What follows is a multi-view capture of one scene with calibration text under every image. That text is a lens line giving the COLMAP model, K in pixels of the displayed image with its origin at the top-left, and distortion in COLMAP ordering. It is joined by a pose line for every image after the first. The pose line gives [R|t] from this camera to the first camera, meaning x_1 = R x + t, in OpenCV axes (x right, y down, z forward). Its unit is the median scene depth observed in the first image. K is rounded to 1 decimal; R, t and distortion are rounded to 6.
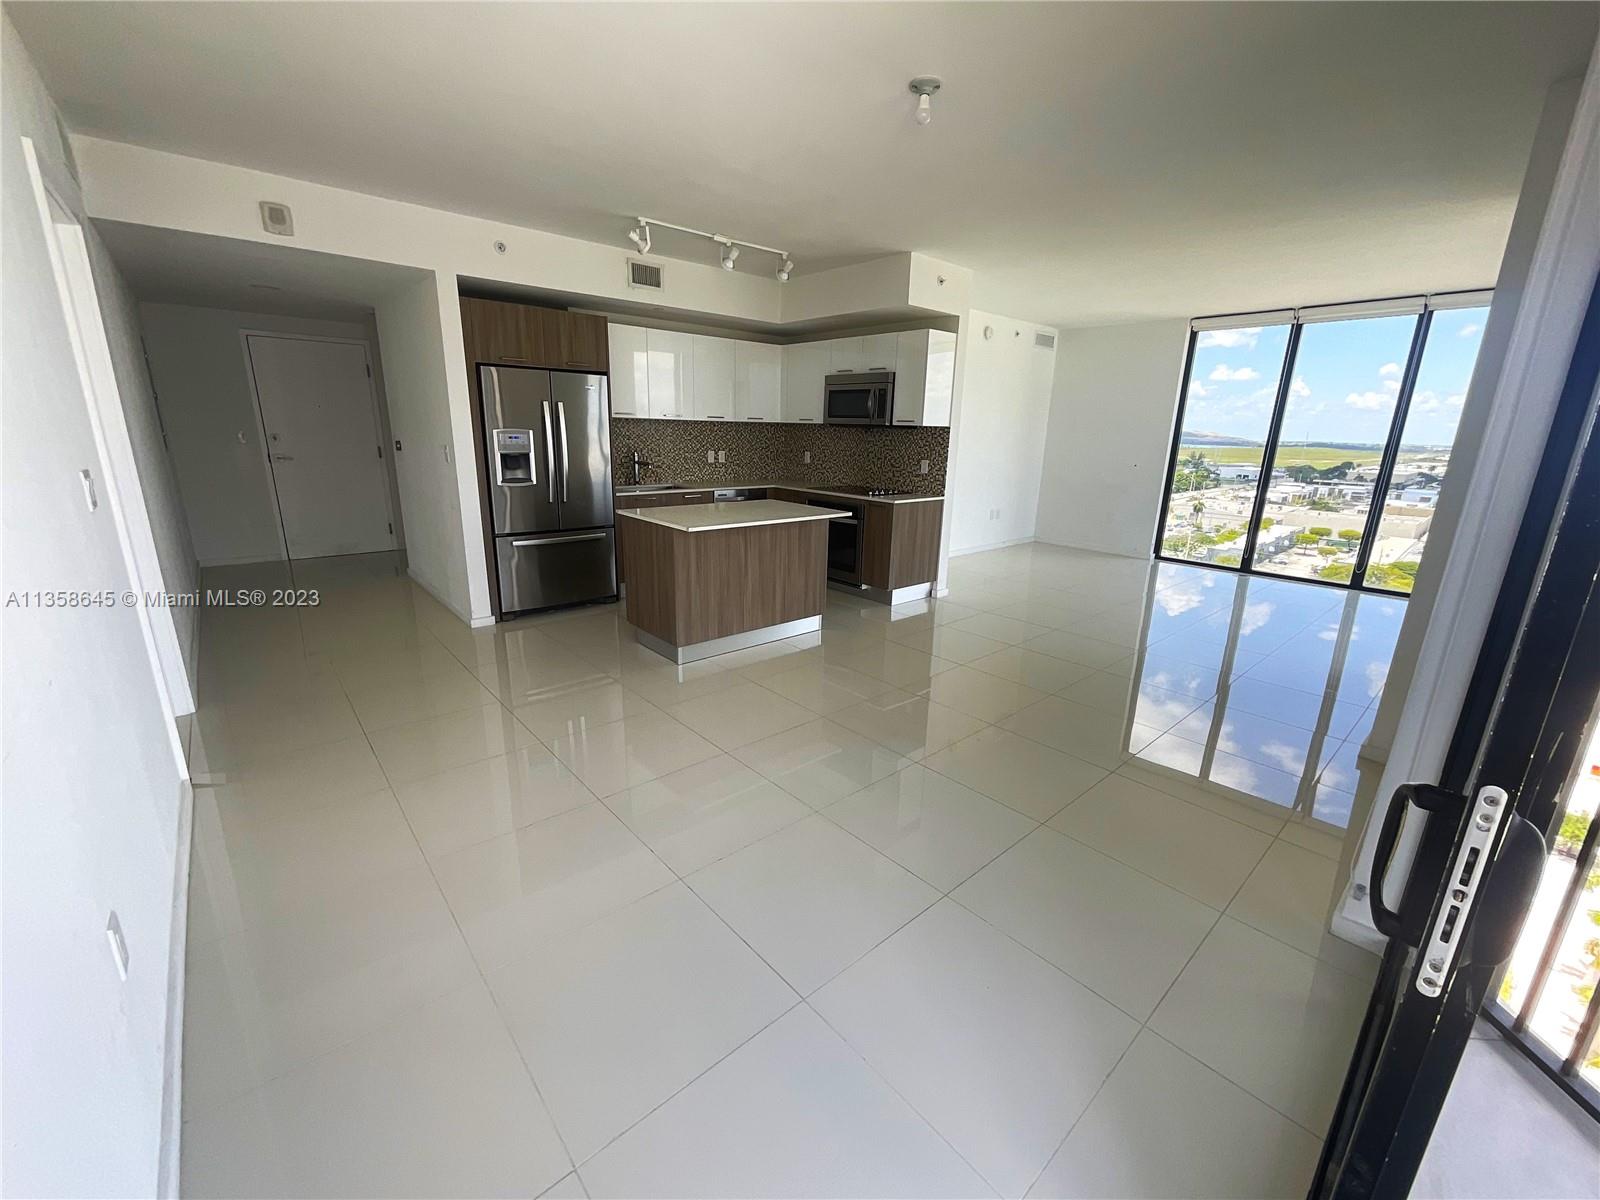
lens RADIAL K [[647.8, 0, 801.4], [0, 647.8, 595.0], [0, 0, 1]] dist [0.006765, -0.000397]
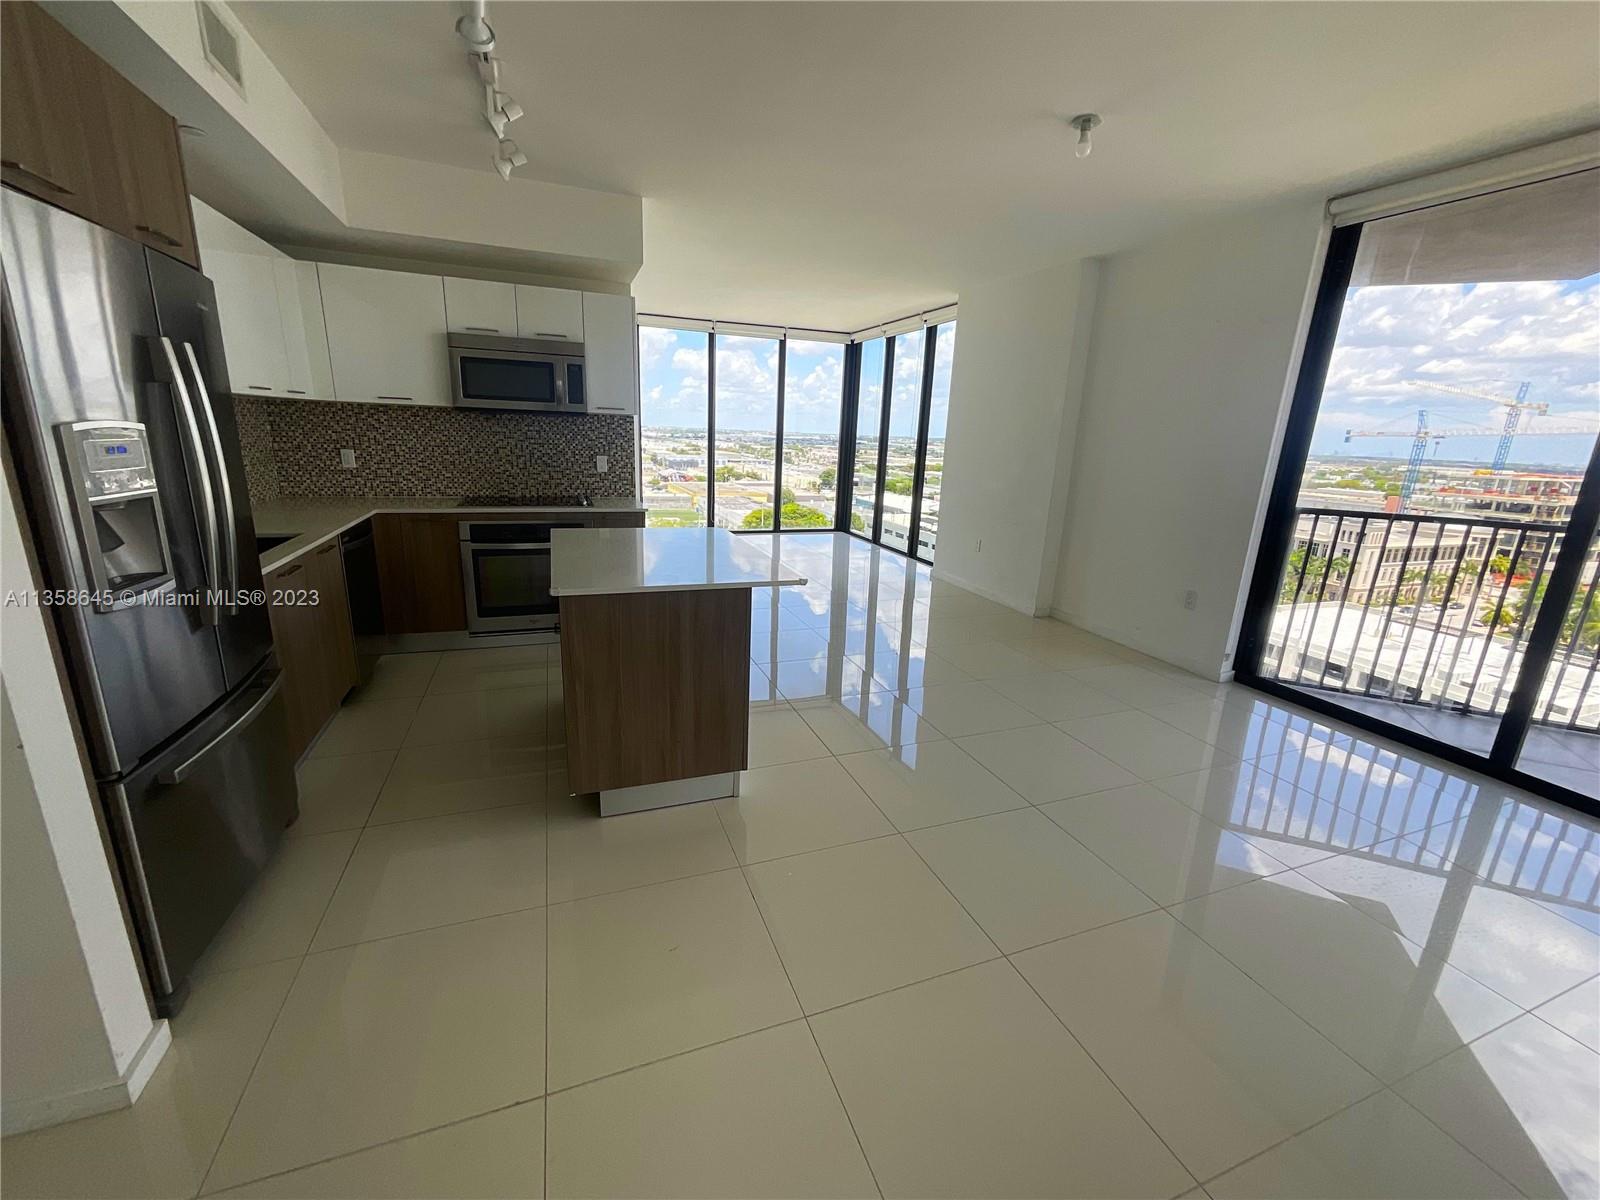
lens RADIAL K [[647.8, 0, 796.0], [0, 647.8, 601.2], [0, 0, 1]] dist [0.006765, -0.000397]
pose [[0.367642, -0.250545, 0.895582, -0.437506], [0.204073, 0.961287, 0.185154, -0.116546], [-0.907300, 0.114694, 0.404538, 0.408023]]
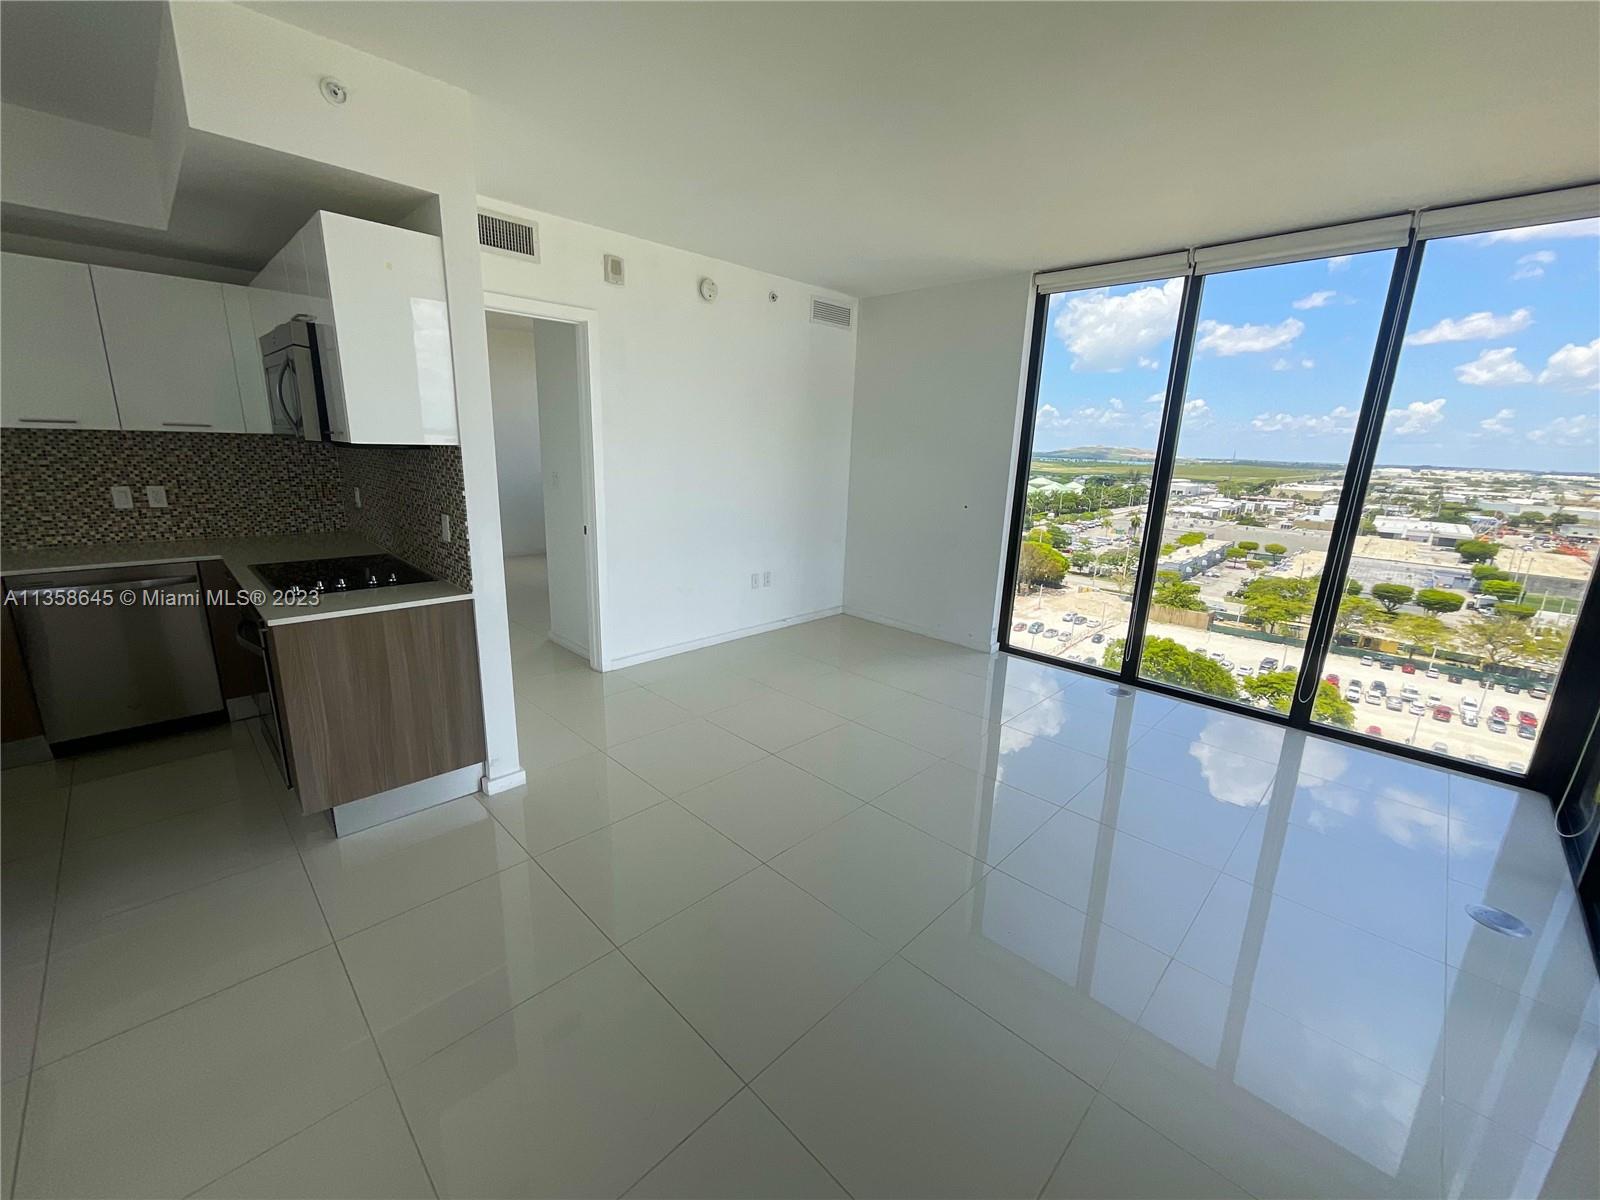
lens RADIAL K [[647.8, 0, 800.2], [0, 647.8, 593.8], [0, 0, 1]] dist [0.006765, -0.000397]
pose [[0.997643, -0.007996, 0.068148, 0.365198], [0.009637, 0.999671, -0.023781, -0.119049], [-0.067935, 0.024382, 0.997392, 0.445982]]
